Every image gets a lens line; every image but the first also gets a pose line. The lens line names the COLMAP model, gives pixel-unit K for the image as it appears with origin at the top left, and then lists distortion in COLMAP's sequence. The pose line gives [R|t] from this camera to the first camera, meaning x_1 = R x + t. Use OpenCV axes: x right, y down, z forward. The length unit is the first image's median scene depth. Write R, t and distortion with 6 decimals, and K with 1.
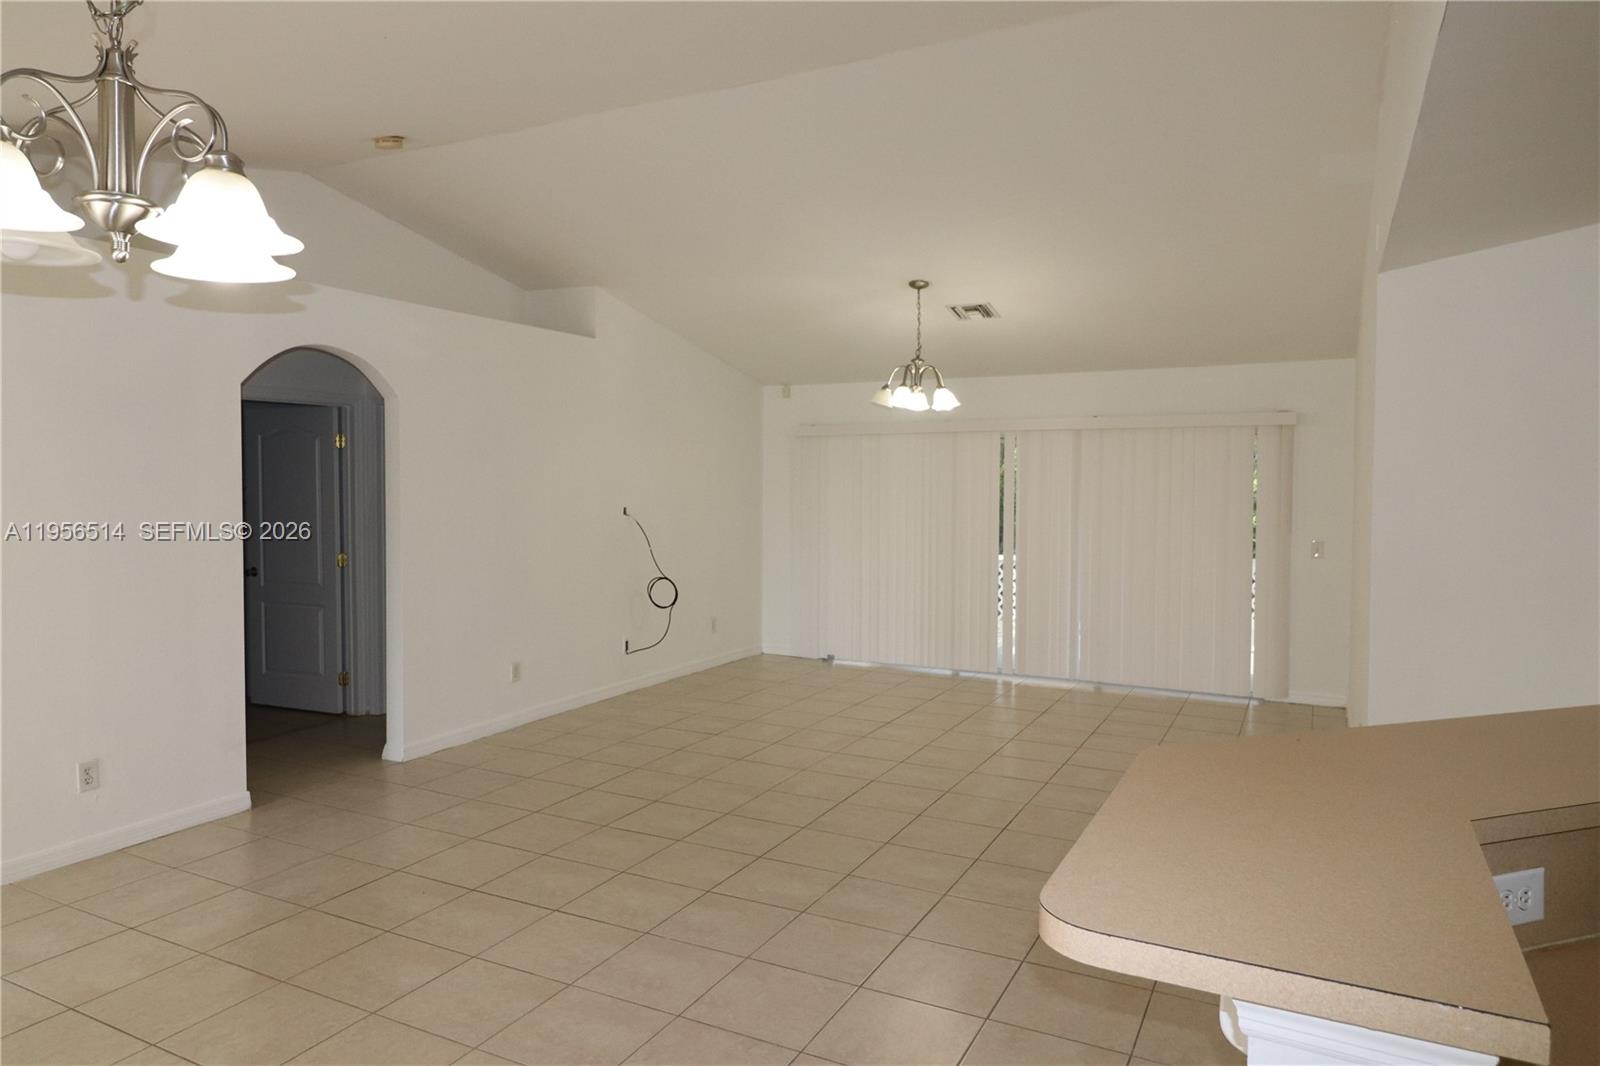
lens RADIAL K [[1020.9, 0, 791.4], [0, 1020.9, 520.5], [0, 0, 1]] dist [0.003117, -0.011757]
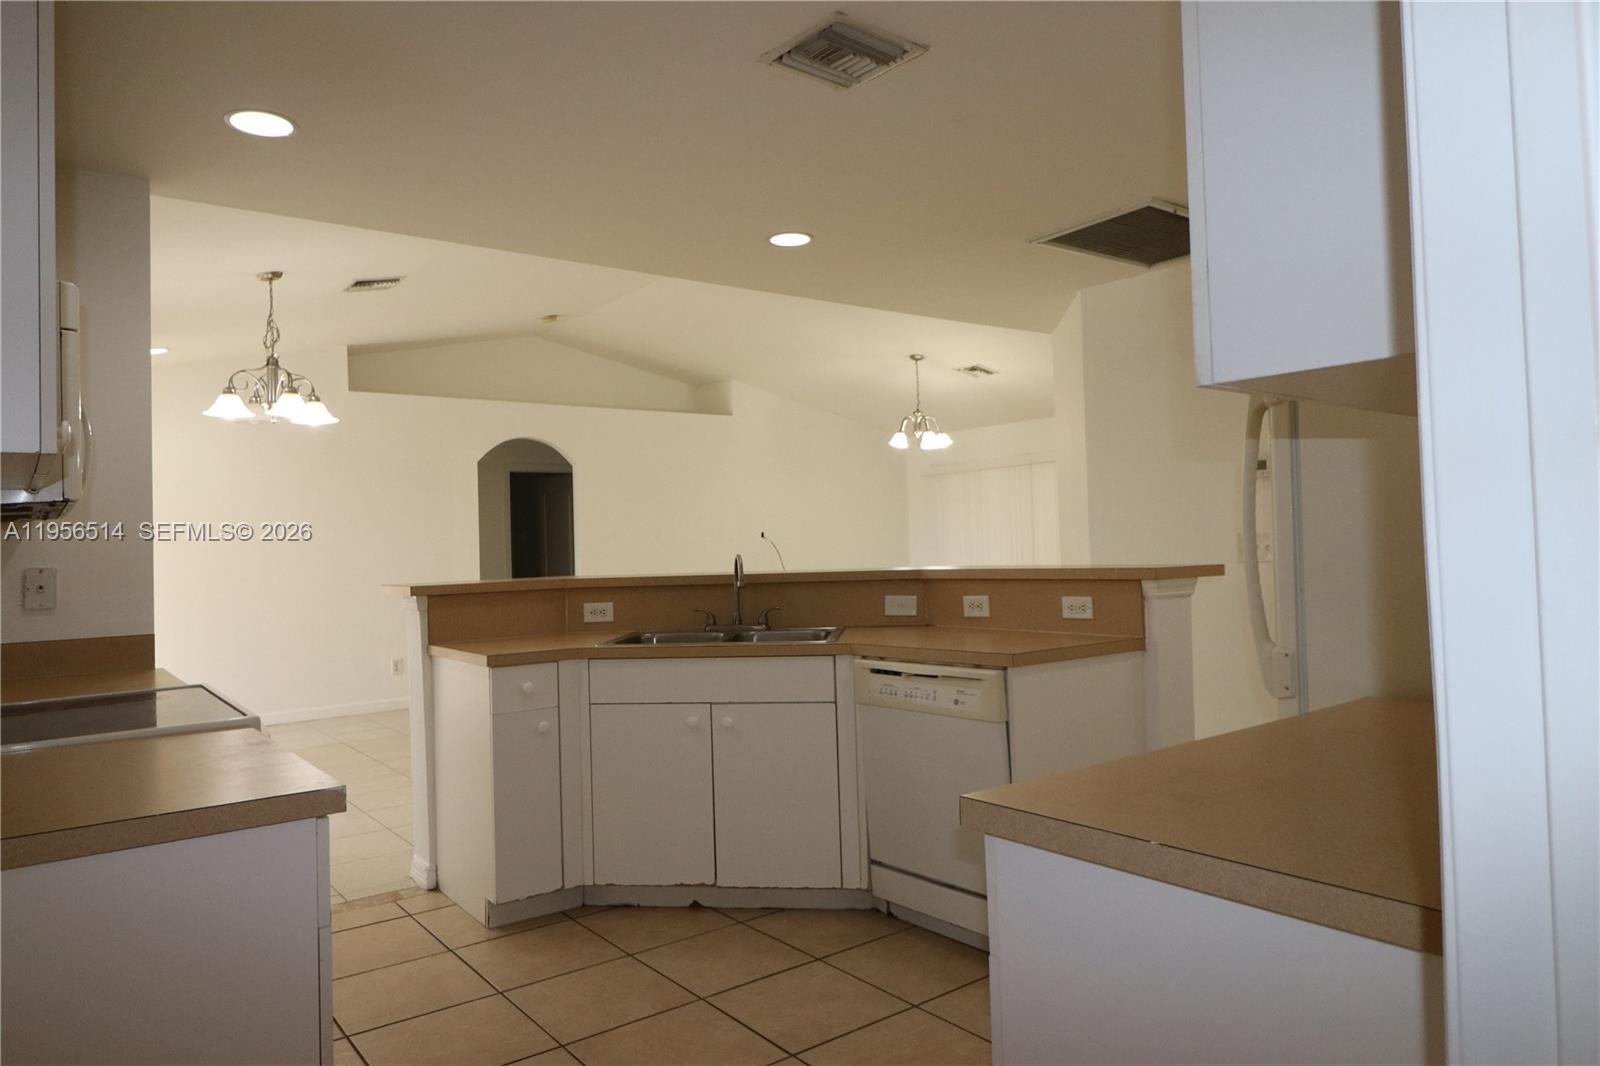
lens RADIAL K [[1021.9, 0, 788.0], [0, 1021.9, 525.9], [0, 0, 1]] dist [0.000940, -0.006267]
pose [[0.902126, -0.040544, -0.429563, 0.547972], [0.016906, 0.998132, -0.058703, 0.071407], [0.431141, 0.045695, 0.901127, -0.296374]]
